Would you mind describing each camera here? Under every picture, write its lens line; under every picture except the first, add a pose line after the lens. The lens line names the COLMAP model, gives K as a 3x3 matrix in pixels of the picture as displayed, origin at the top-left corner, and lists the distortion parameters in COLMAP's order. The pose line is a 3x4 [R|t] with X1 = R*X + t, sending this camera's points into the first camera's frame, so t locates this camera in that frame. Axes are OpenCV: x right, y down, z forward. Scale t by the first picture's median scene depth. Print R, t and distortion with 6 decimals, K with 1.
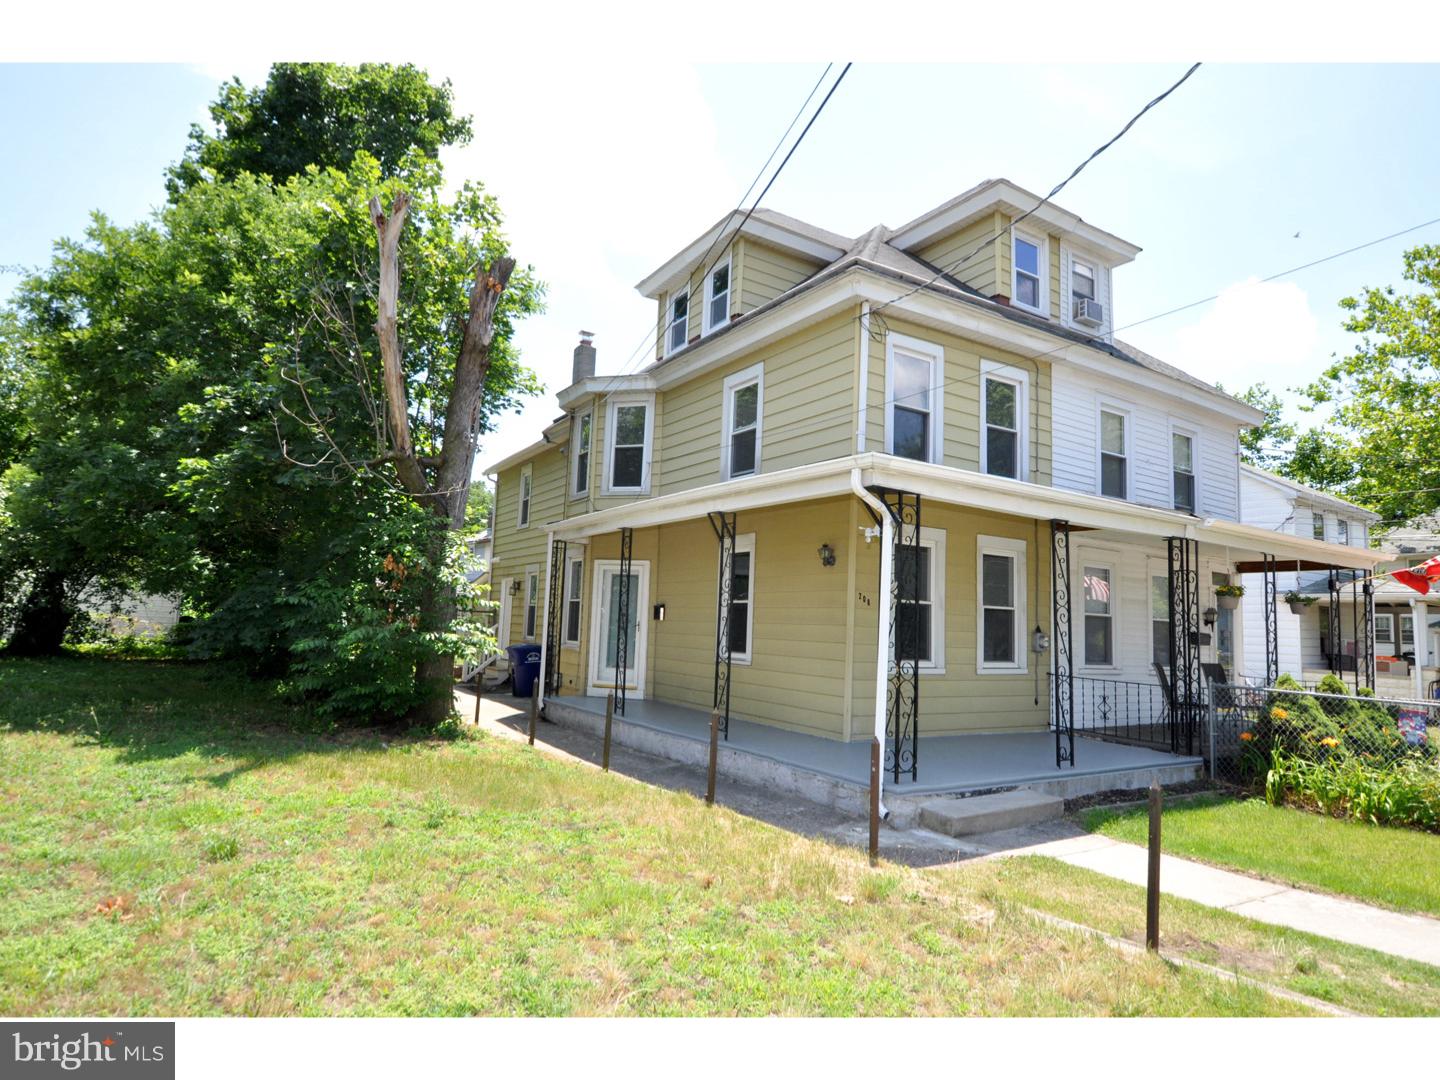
lens RADIAL K [[824.6, 0, 725.2], [0, 824.6, 541.6], [0, 0, 1]] dist [-0.004843, -0.001525]
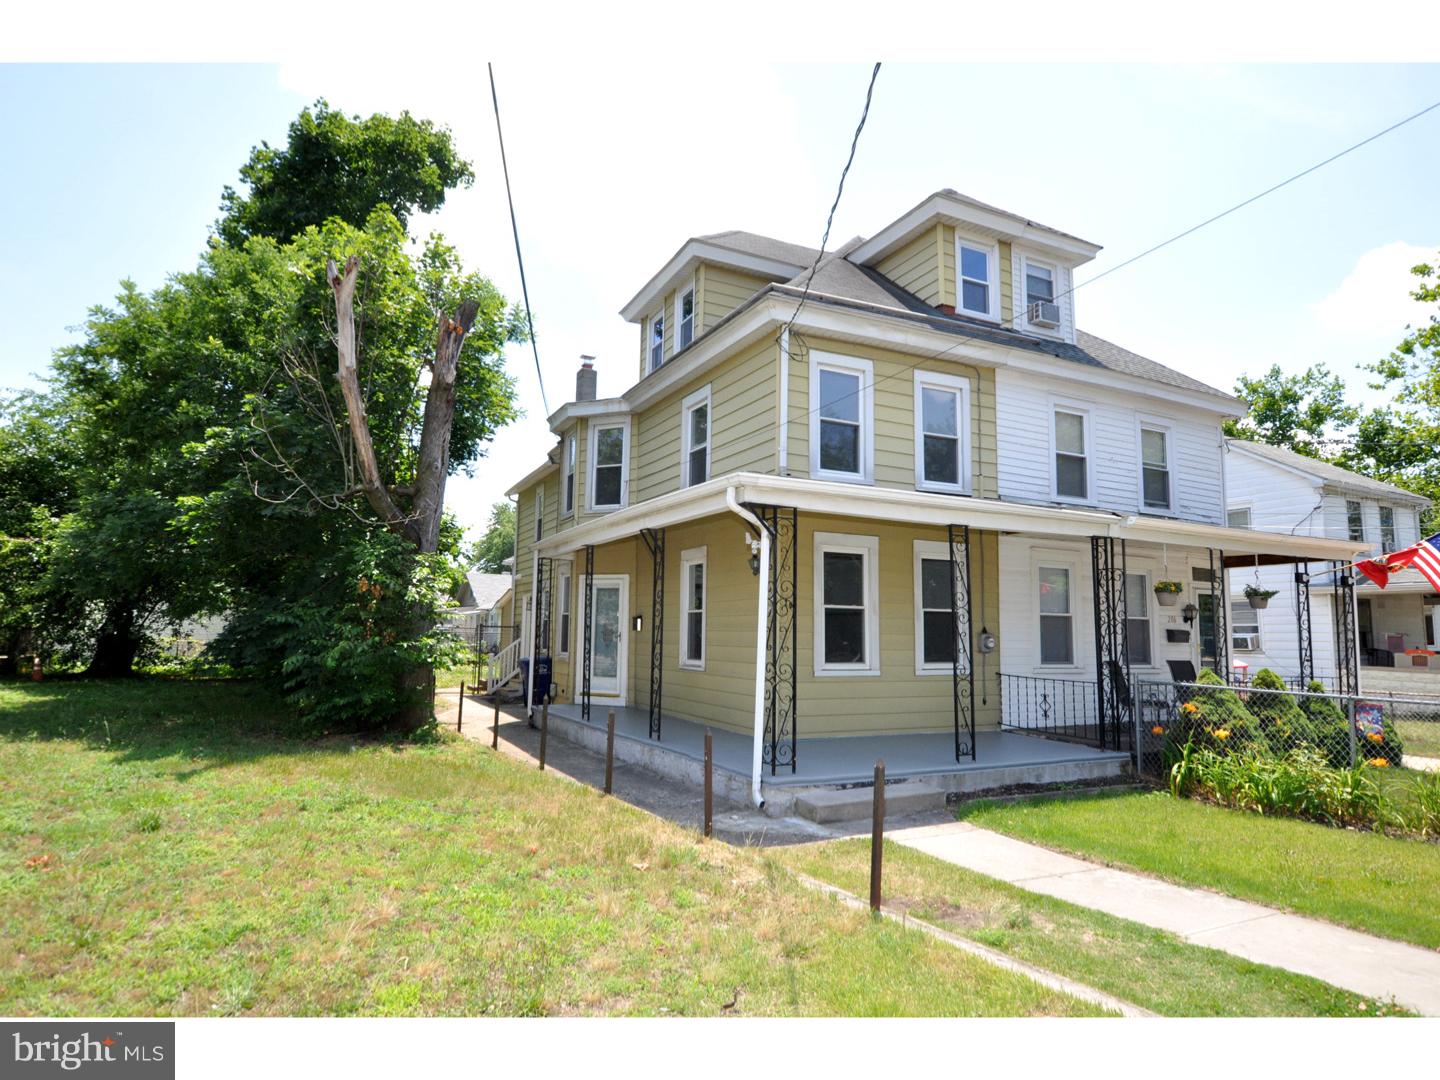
lens RADIAL K [[844.9, 0, 719.1], [0, 844.9, 542.3], [0, 0, 1]] dist [-0.003205, 0.000487]
pose [[0.994389, -0.035181, -0.099767, 0.150014], [0.034290, 0.999355, -0.010632, -0.002624], [0.100077, 0.007151, 0.994954, -0.069235]]
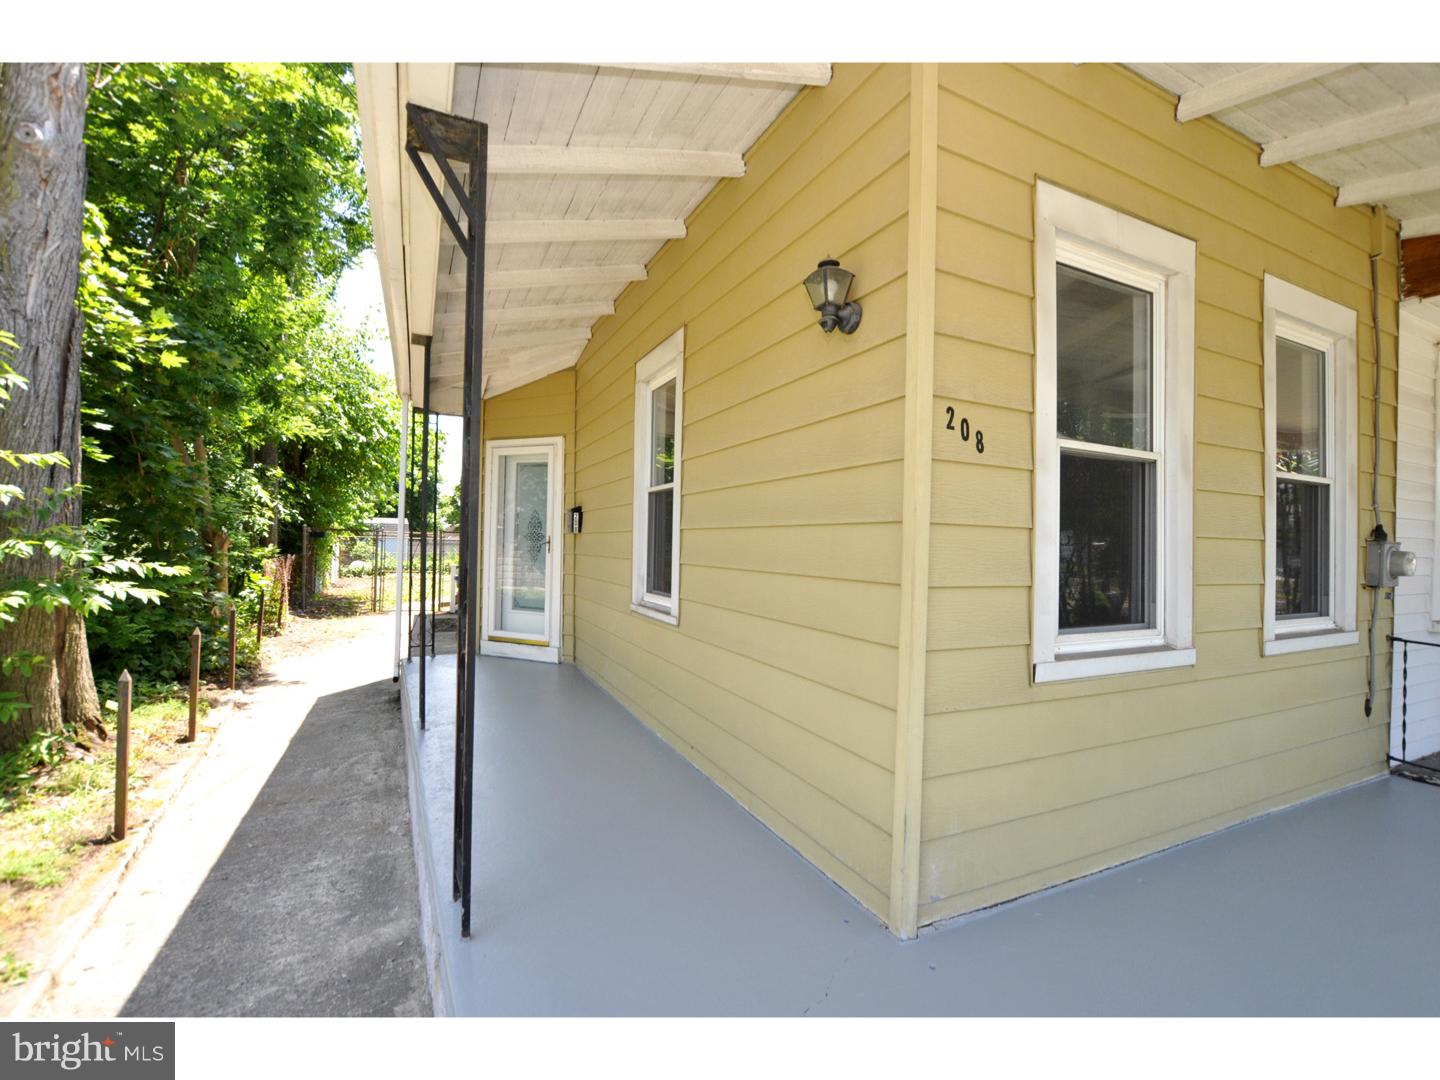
lens RADIAL K [[635.2, 0, 724.8], [0, 635.2, 543.3], [0, 0, 1]] dist [-0.028457, 0.004607]
pose [[0.993661, -0.018541, -0.110880, 0.087900], [0.029083, 0.995126, 0.094227, 0.068667], [0.108593, -0.096854, 0.989357, 0.617639]]
